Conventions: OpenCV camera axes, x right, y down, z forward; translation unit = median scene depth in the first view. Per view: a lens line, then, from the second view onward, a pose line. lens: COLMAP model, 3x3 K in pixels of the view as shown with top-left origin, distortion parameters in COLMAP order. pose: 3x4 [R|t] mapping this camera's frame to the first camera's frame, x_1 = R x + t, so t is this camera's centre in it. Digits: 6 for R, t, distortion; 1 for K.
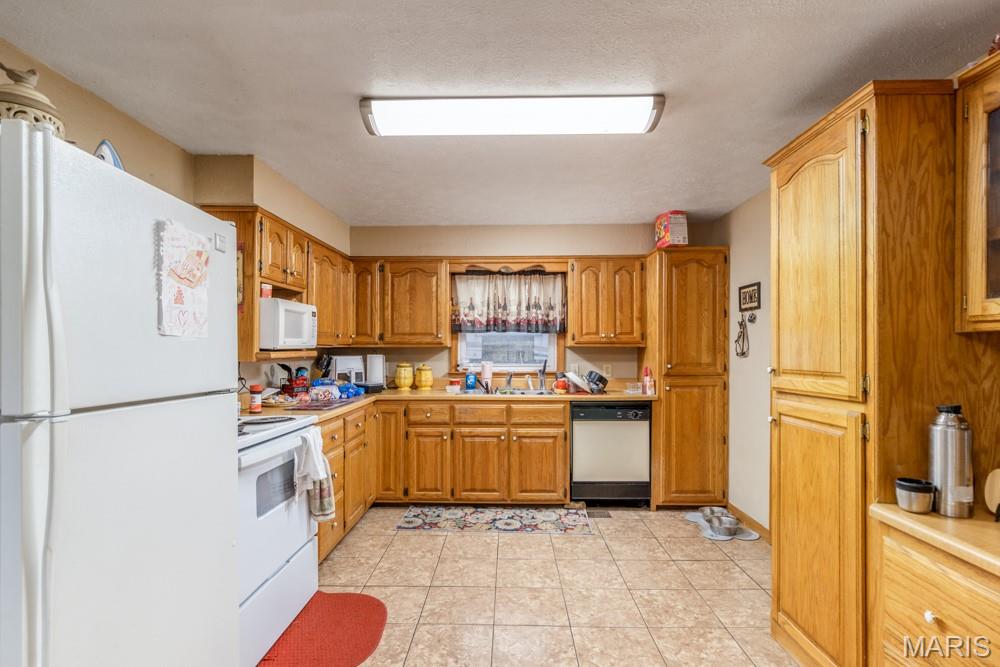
lens RADIAL K [[482.3, 0, 500.2], [0, 482.3, 345.4], [0, 0, 1]] dist [0.000747, 0.000236]
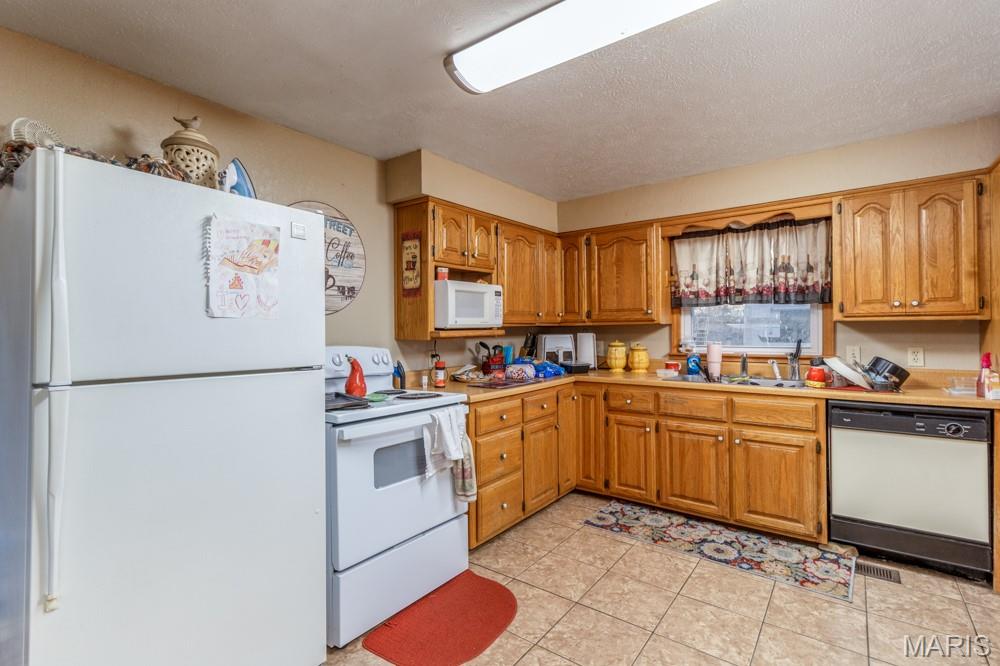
lens RADIAL K [[466.4, 0, 497.8], [0, 466.4, 327.5], [0, 0, 1]] dist [0.002008, 0.000656]
pose [[0.807617, -0.008819, -0.589642, 0.161521], [0.013616, 0.999900, 0.003693, 0.002480], [0.589551, -0.011011, 0.807656, 0.170899]]
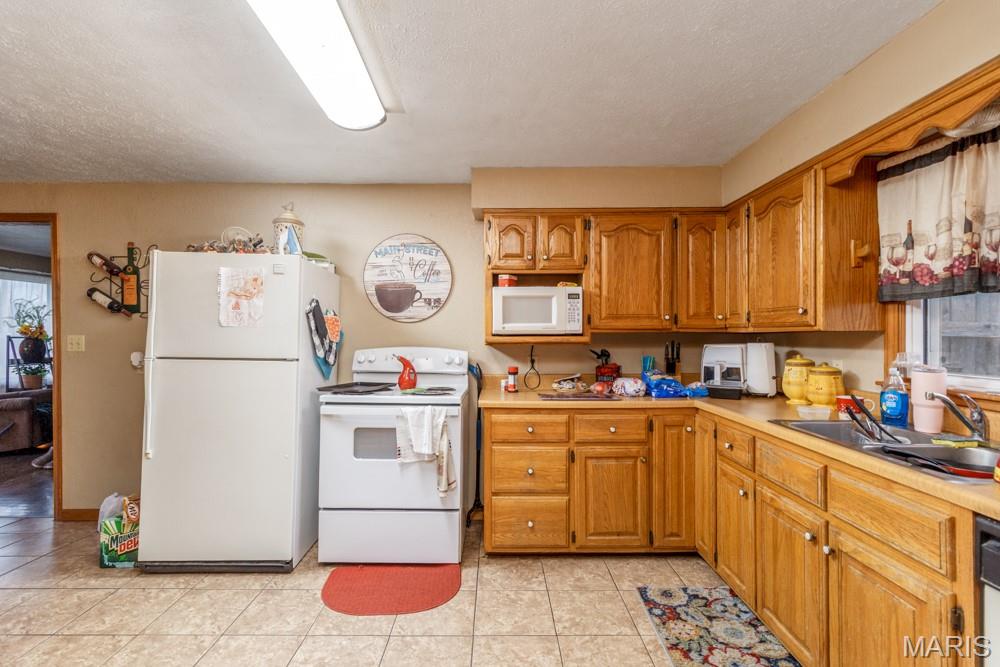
lens RADIAL K [[476.9, 0, 500.0], [0, 476.9, 333.5], [0, 0, 1]] dist [0.000132, 0.000257]
pose [[0.022328, 0.001069, -0.999750, 0.432899], [0.005041, 0.999987, 0.001182, 0.003718], [0.999738, -0.005066, 0.022322, 0.703052]]
